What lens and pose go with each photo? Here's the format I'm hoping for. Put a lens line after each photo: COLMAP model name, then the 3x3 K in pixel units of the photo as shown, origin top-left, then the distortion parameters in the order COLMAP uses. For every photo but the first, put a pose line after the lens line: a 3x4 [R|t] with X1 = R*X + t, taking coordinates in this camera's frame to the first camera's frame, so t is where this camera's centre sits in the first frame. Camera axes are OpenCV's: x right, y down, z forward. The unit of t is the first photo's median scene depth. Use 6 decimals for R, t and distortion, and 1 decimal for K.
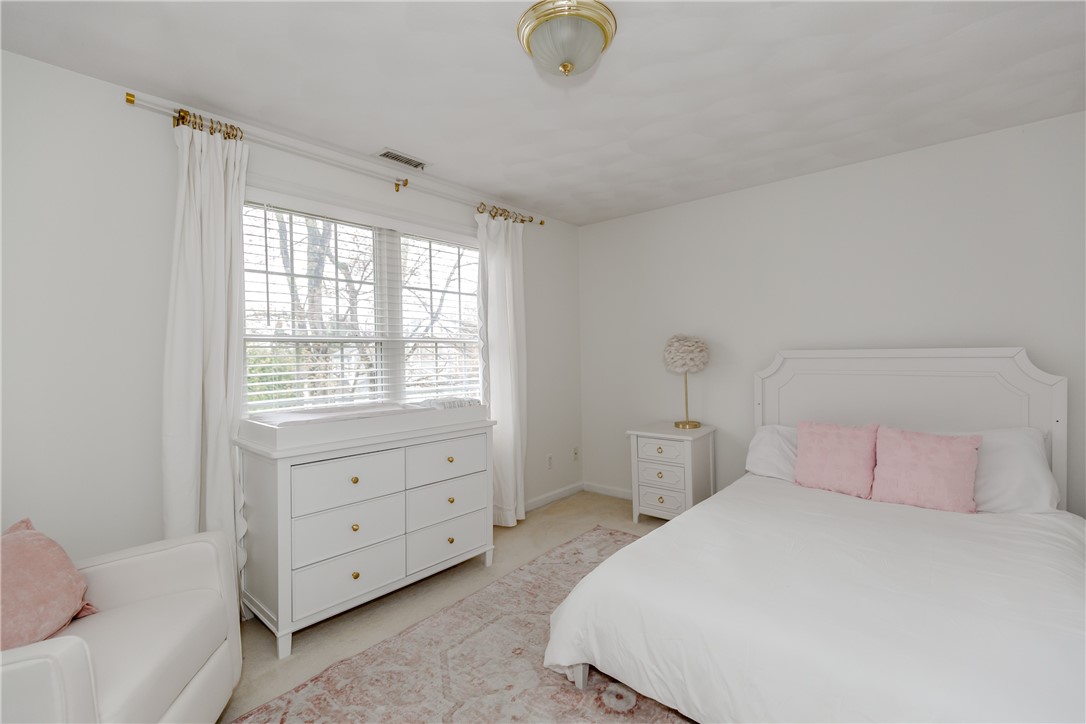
lens RADIAL K [[484.4, 0, 547.6], [0, 484.4, 362.0], [0, 0, 1]] dist [0.003105, -0.000347]
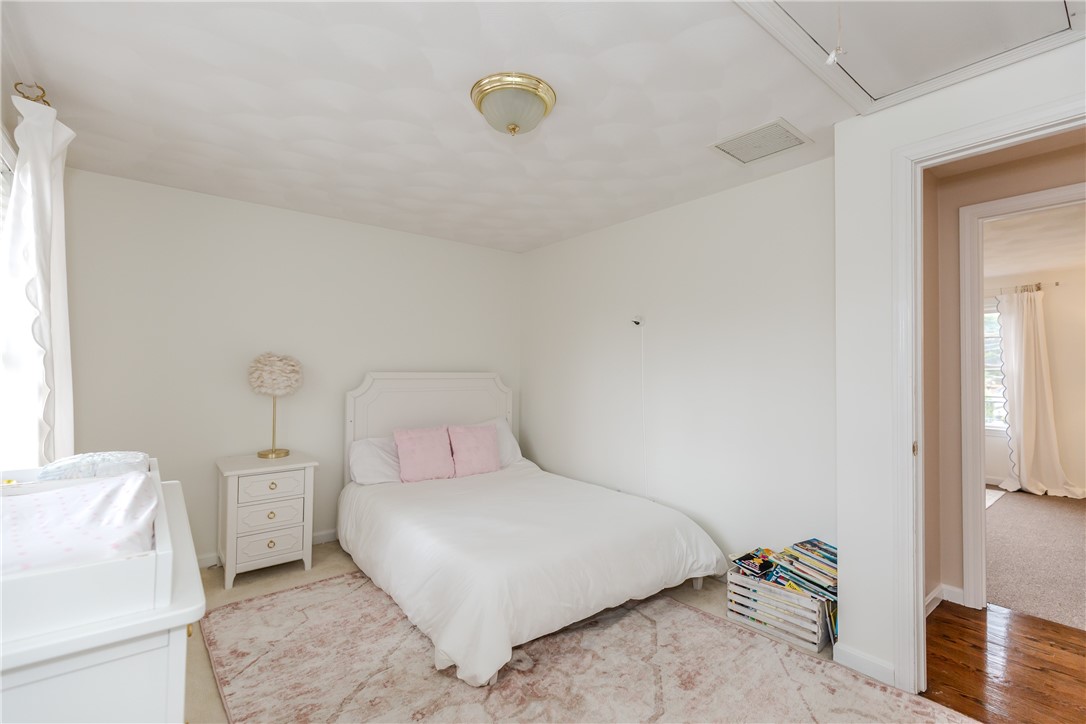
lens RADIAL K [[484.4, 0, 547.6], [0, 484.4, 362.0], [0, 0, 1]] dist [0.003105, -0.000347]
pose [[0.163884, 0.034334, 0.985882, -0.562523], [0.007730, 0.999319, -0.036087, -0.003636], [-0.986449, 0.013535, 0.163507, 0.383921]]
